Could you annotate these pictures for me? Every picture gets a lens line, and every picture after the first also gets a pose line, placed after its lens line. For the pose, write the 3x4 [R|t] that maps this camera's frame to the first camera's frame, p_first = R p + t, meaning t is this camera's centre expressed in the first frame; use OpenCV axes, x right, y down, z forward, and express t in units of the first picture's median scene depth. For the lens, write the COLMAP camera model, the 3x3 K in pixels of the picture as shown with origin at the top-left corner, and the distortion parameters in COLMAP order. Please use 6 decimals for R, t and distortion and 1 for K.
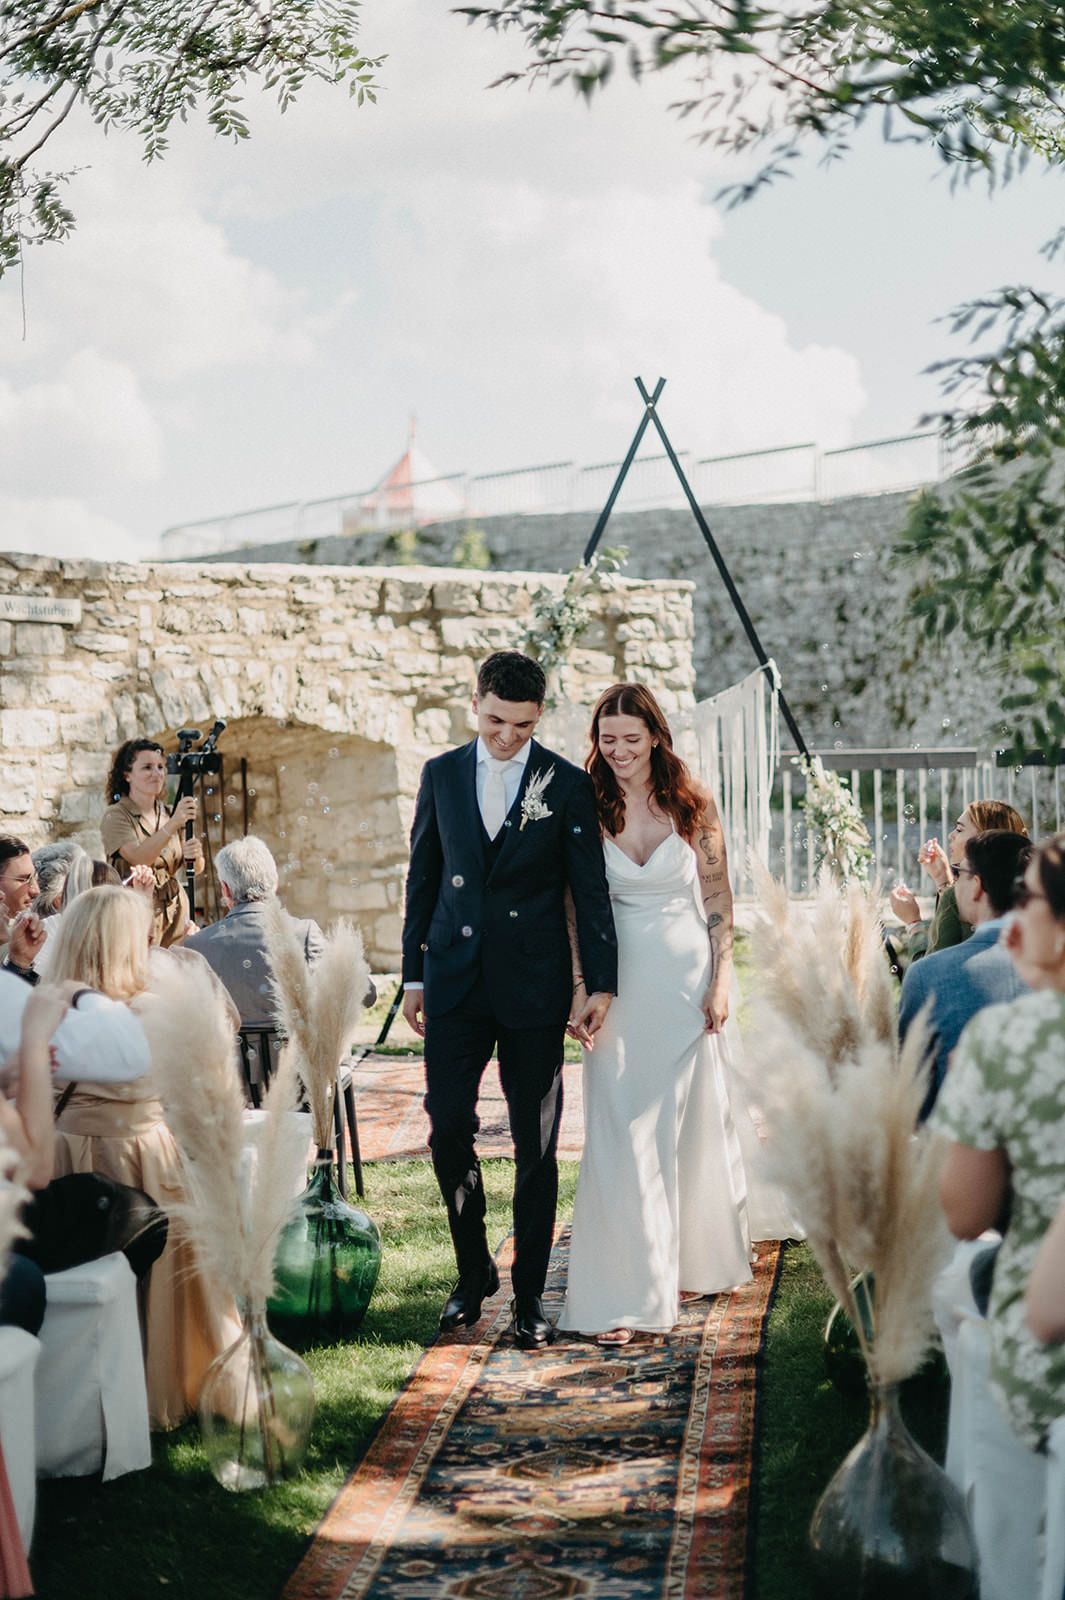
lens RADIAL K [[2459.0, 0, 532.1], [0, 2459.0, 797.7], [0, 0, 1]] dist [0.005014, 0.000000]
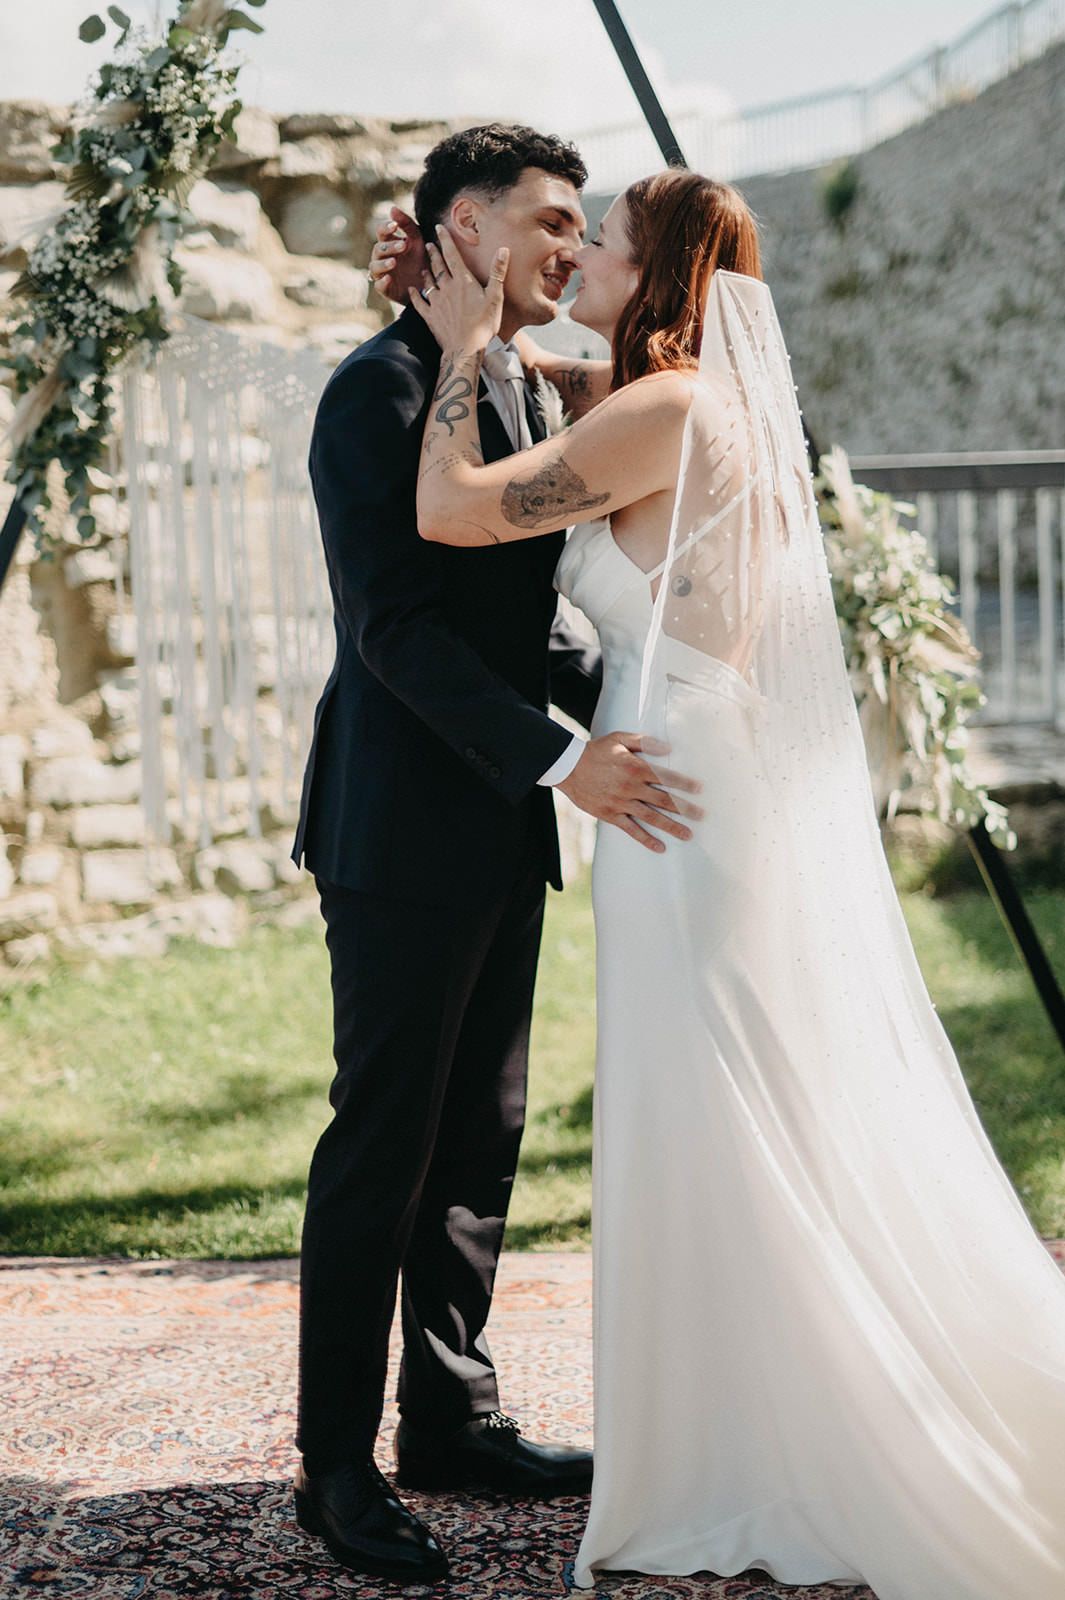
lens RADIAL K [[2459.0, 0, 530.3], [0, 2459.0, 801.0], [0, 0, 1]] dist [0.005014, 0.000000]
pose [[0.998439, -0.029784, 0.047248, 0.047343], [0.024979, 0.994753, 0.099205, -0.001028], [-0.049955, -0.097870, 0.993945, 0.610216]]
